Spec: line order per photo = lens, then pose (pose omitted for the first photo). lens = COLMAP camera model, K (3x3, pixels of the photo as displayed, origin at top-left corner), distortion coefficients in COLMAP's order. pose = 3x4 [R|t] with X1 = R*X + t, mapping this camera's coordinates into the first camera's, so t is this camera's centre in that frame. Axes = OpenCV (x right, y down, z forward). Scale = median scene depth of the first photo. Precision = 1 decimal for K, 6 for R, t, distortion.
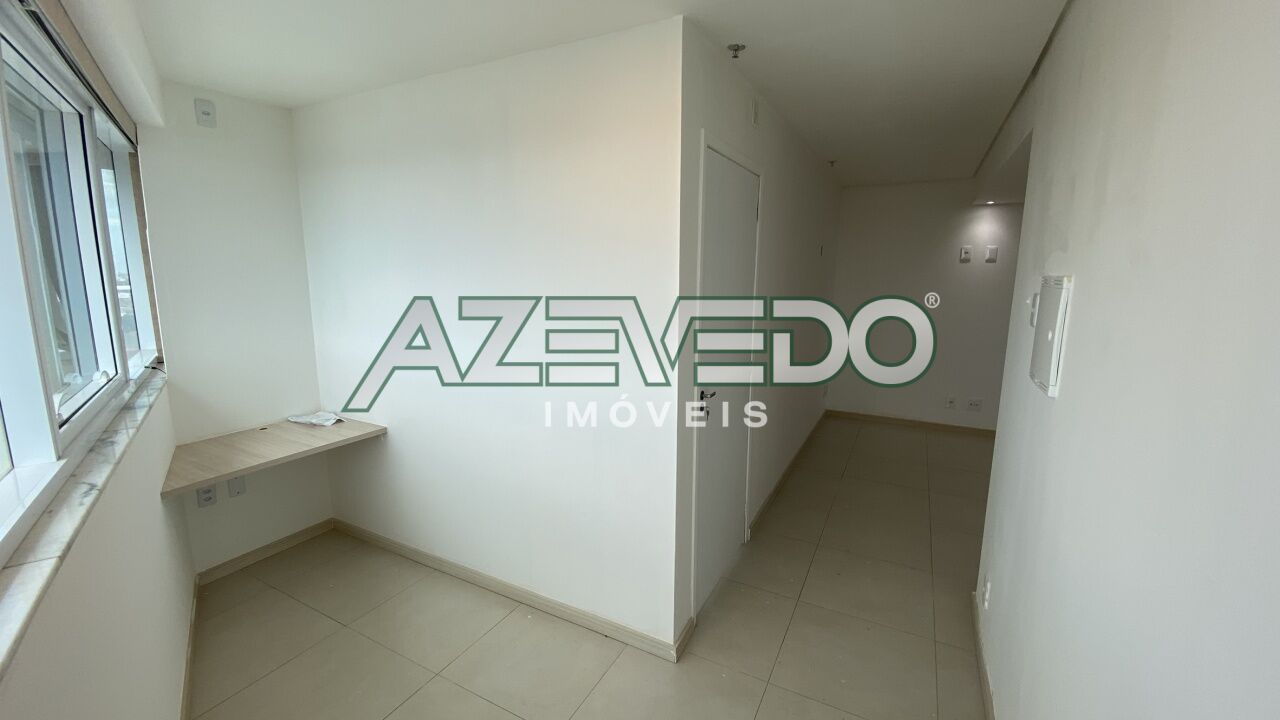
lens RADIAL K [[520.3, 0, 640.0], [0, 520.3, 360.0], [0, 0, 1]] dist [-0.000191, -0.000020]
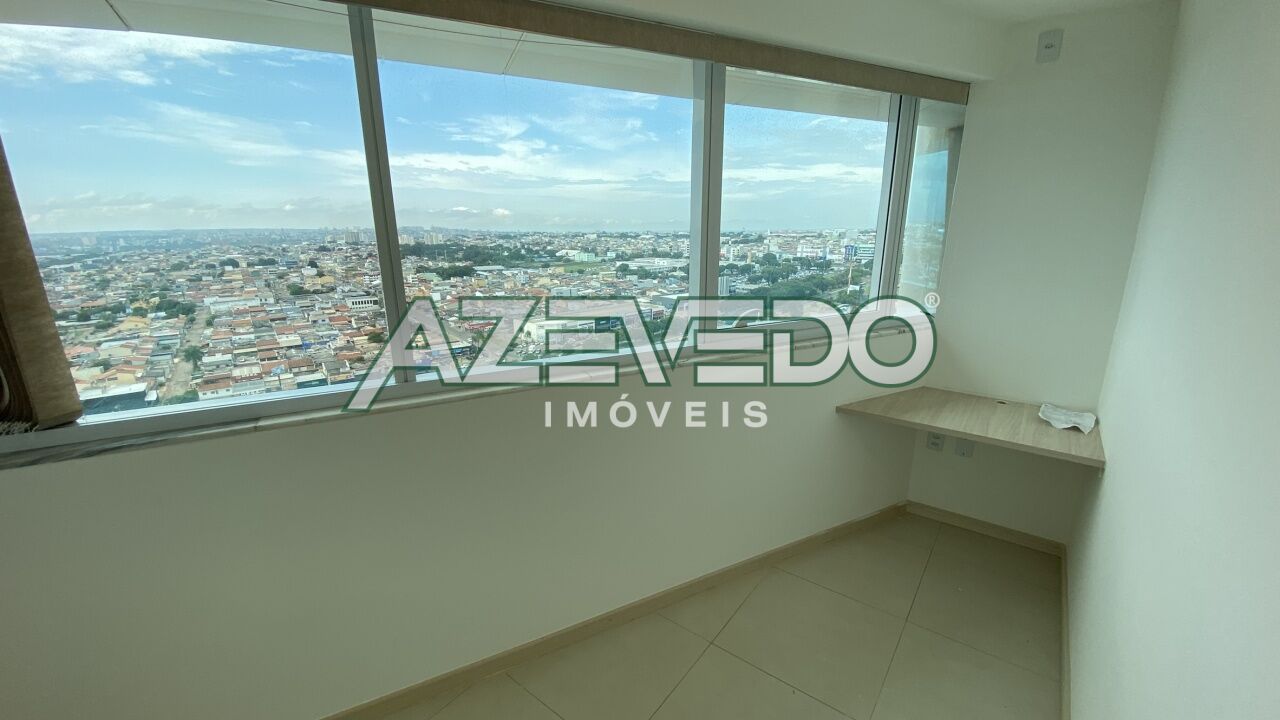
lens RADIAL K [[520.3, 0, 640.0], [0, 520.3, 360.0], [0, 0, 1]] dist [-0.000191, -0.000020]
pose [[-0.175623, 0.243229, -0.953937, 0.251299], [-0.166951, 0.947604, 0.272350, -0.085721], [0.970198, 0.207092, -0.125814, 0.507618]]
